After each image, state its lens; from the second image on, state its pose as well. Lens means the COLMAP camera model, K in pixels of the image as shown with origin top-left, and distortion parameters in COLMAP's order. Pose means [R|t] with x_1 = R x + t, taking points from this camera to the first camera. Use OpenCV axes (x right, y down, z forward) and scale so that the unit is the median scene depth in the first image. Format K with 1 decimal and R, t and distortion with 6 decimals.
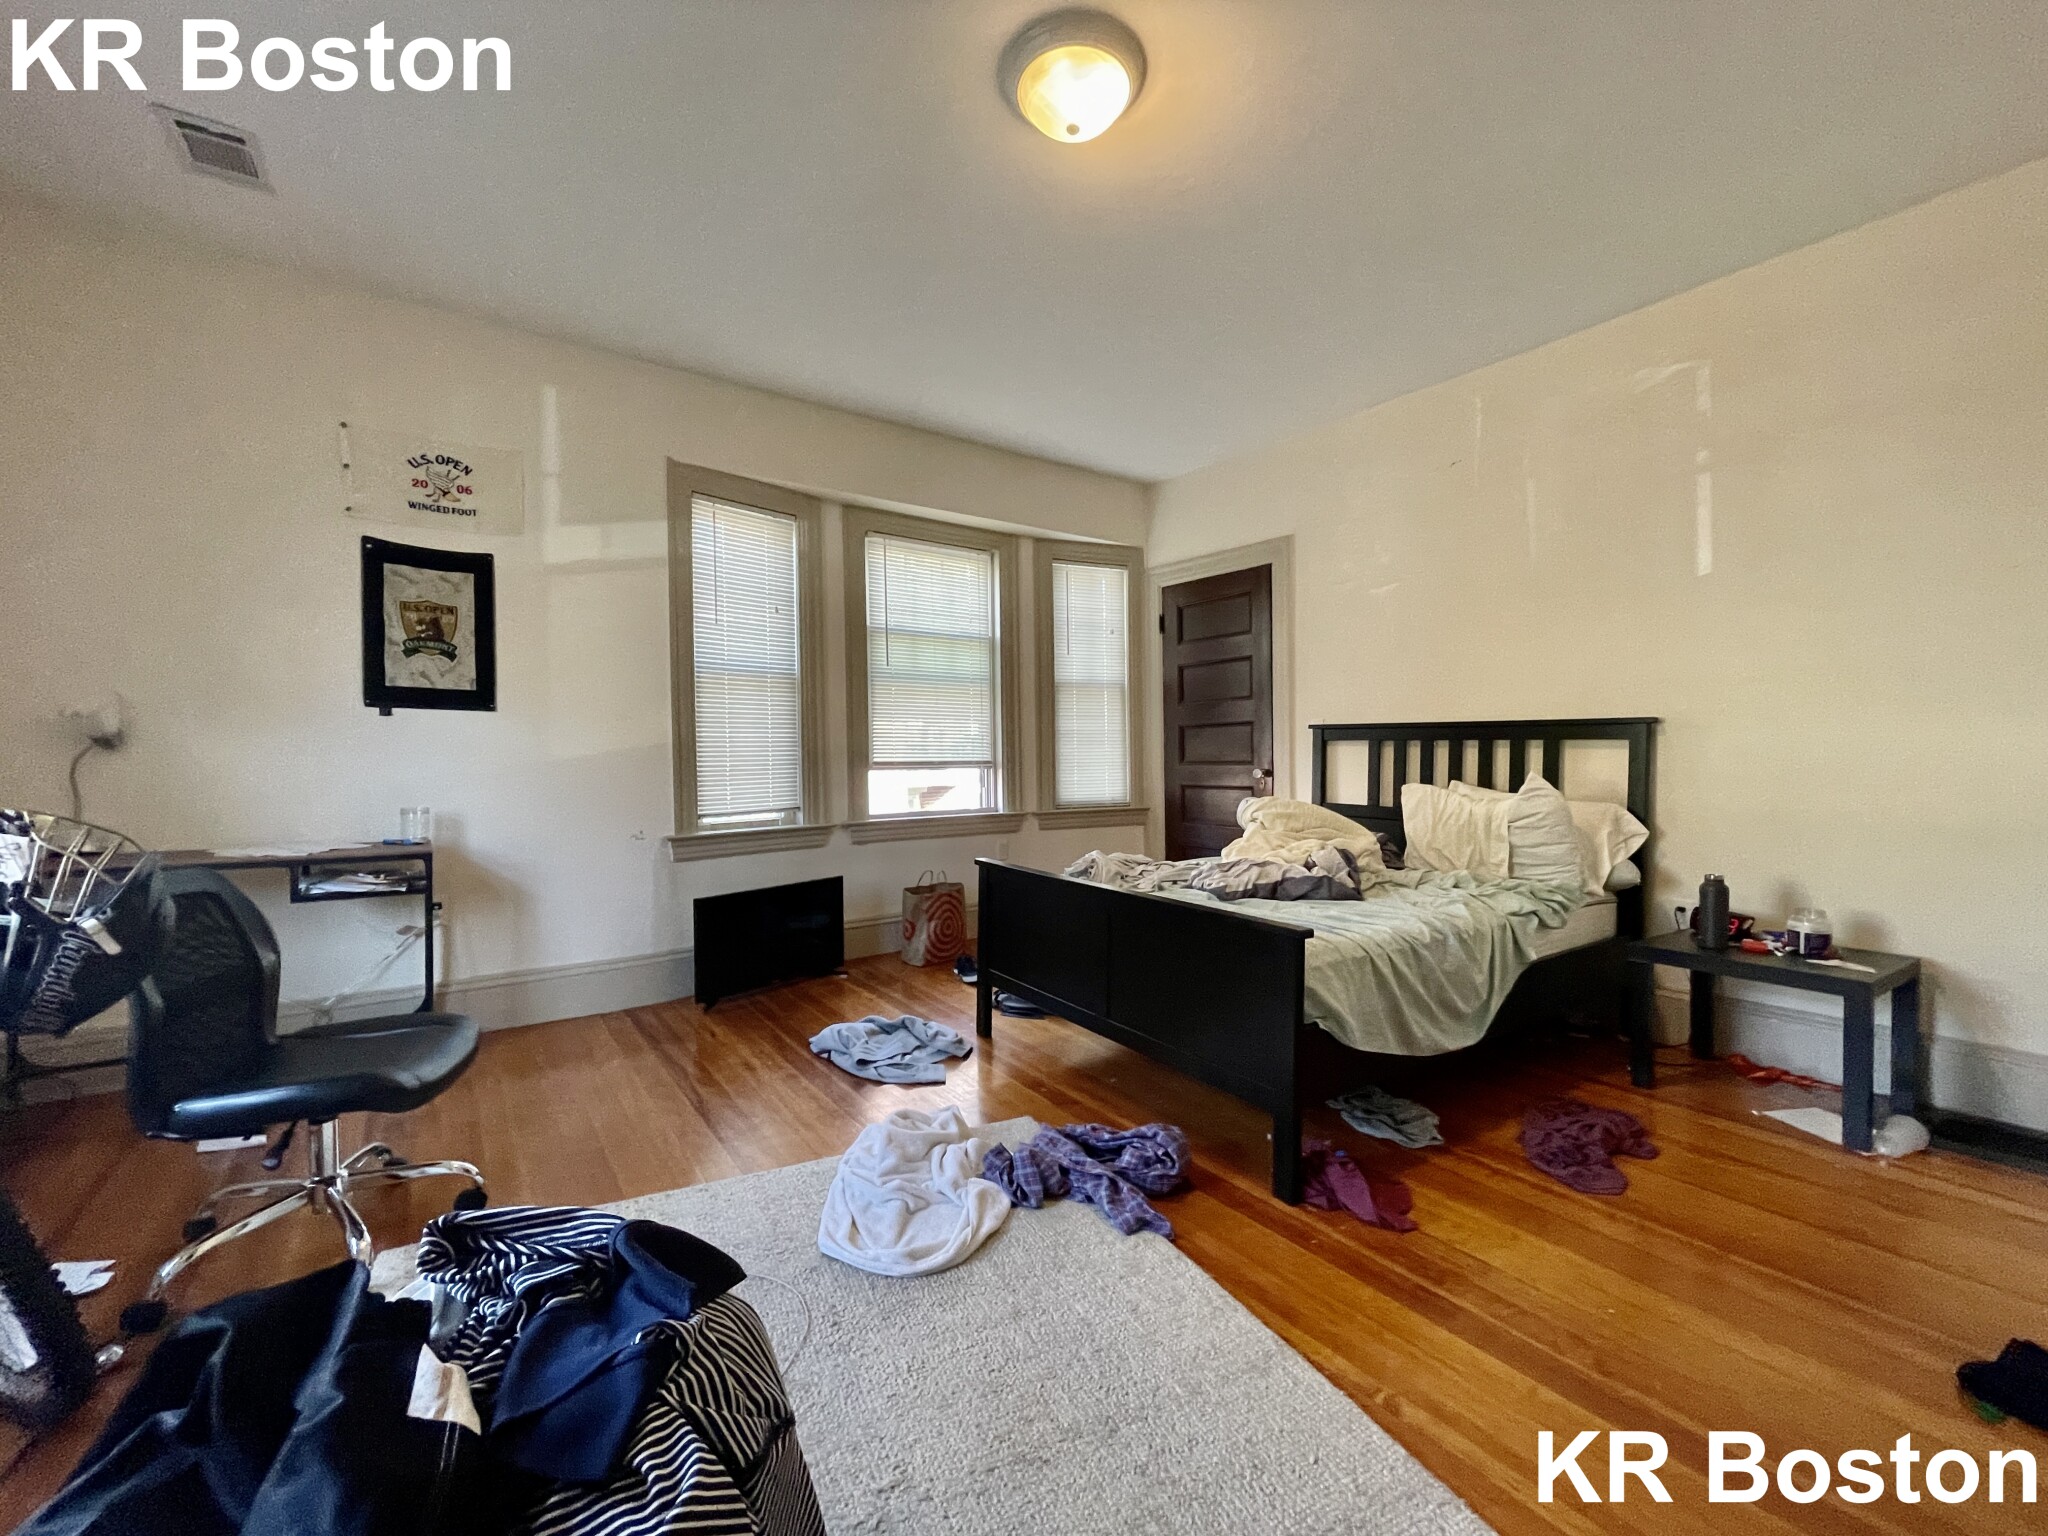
lens RADIAL K [[820.8, 0, 1032.0], [0, 820.8, 763.8], [0, 0, 1]] dist [-0.001924, -0.000109]
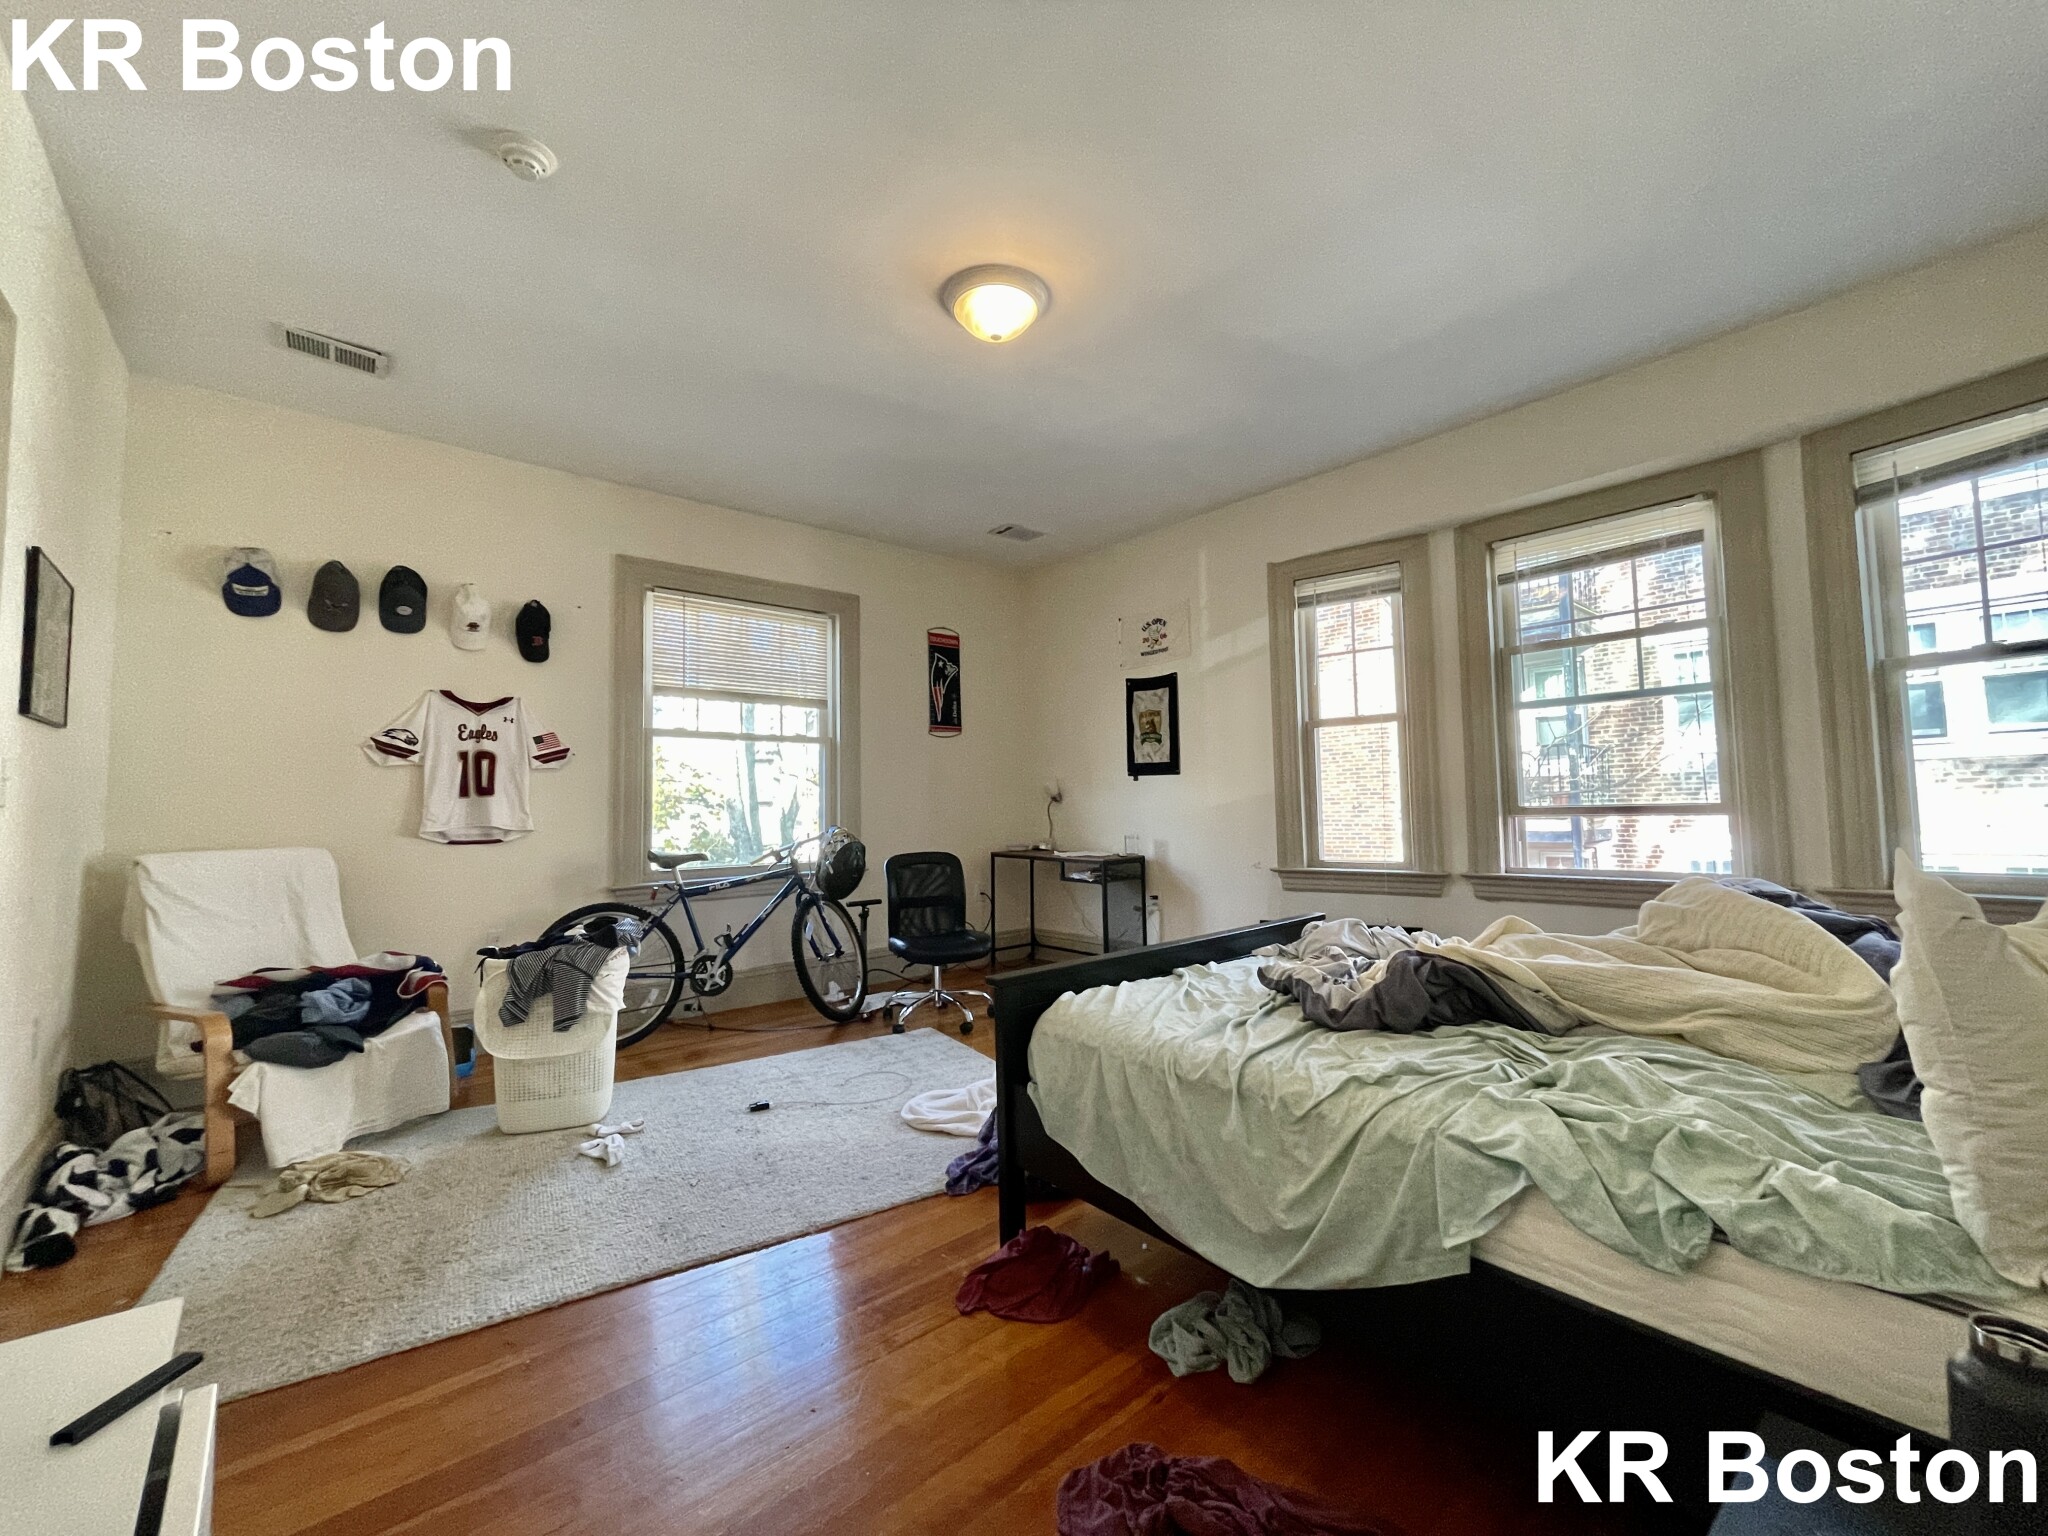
lens RADIAL K [[820.8, 0, 1030.1], [0, 820.8, 764.9], [0, 0, 1]] dist [-0.001924, -0.000109]
pose [[0.108584, -0.048964, -0.992881, 0.855366], [0.005875, 0.998800, -0.048614, -0.009314], [0.994070, -0.000555, 0.108741, 0.577511]]
